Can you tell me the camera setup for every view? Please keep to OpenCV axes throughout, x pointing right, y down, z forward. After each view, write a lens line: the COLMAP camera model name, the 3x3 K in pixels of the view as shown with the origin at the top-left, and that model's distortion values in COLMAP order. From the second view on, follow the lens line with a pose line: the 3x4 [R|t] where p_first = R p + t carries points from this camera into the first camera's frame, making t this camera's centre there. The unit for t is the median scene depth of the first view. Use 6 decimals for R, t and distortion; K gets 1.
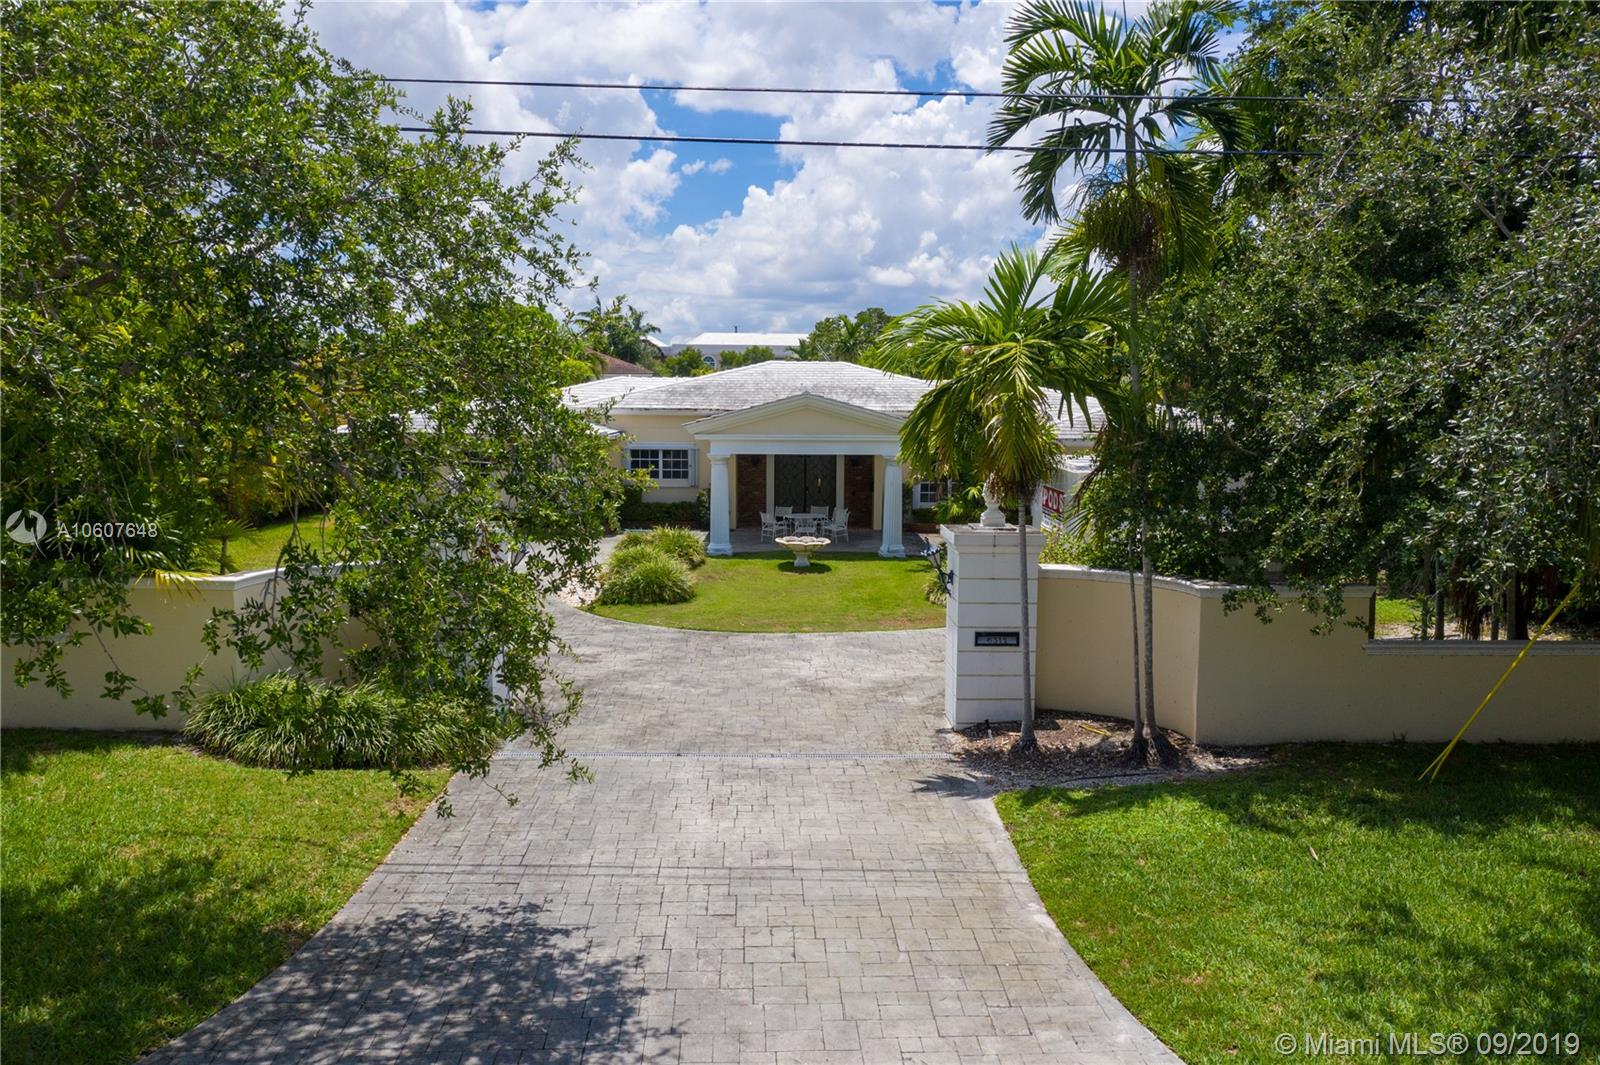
lens RADIAL K [[1307.6, 0, 800.7], [0, 1307.6, 535.5], [0, 0, 1]] dist [-0.025906, 0.028348]
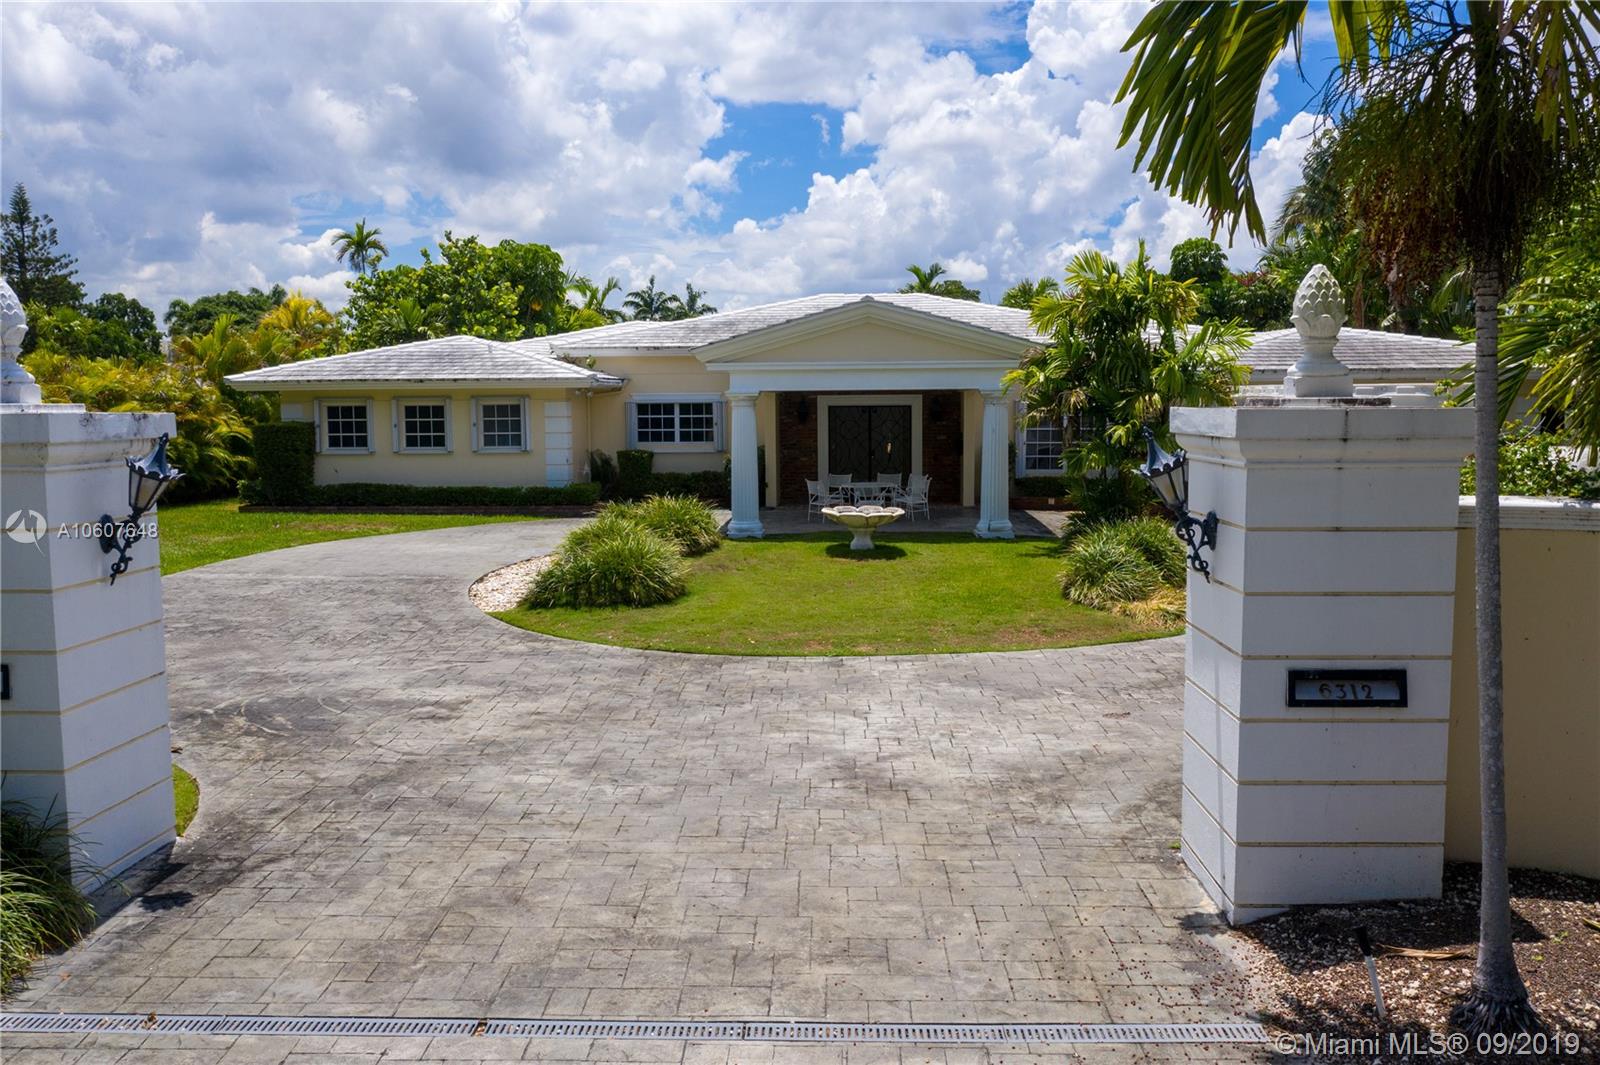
lens RADIAL K [[1307.6, 0, 806.1], [0, 1307.6, 529.0], [0, 0, 1]] dist [-0.025906, 0.028348]
pose [[0.998594, -0.009679, -0.052123, 0.007407], [0.009168, 0.999908, -0.010039, 0.019481], [0.052215, 0.009547, 0.998590, 0.337841]]
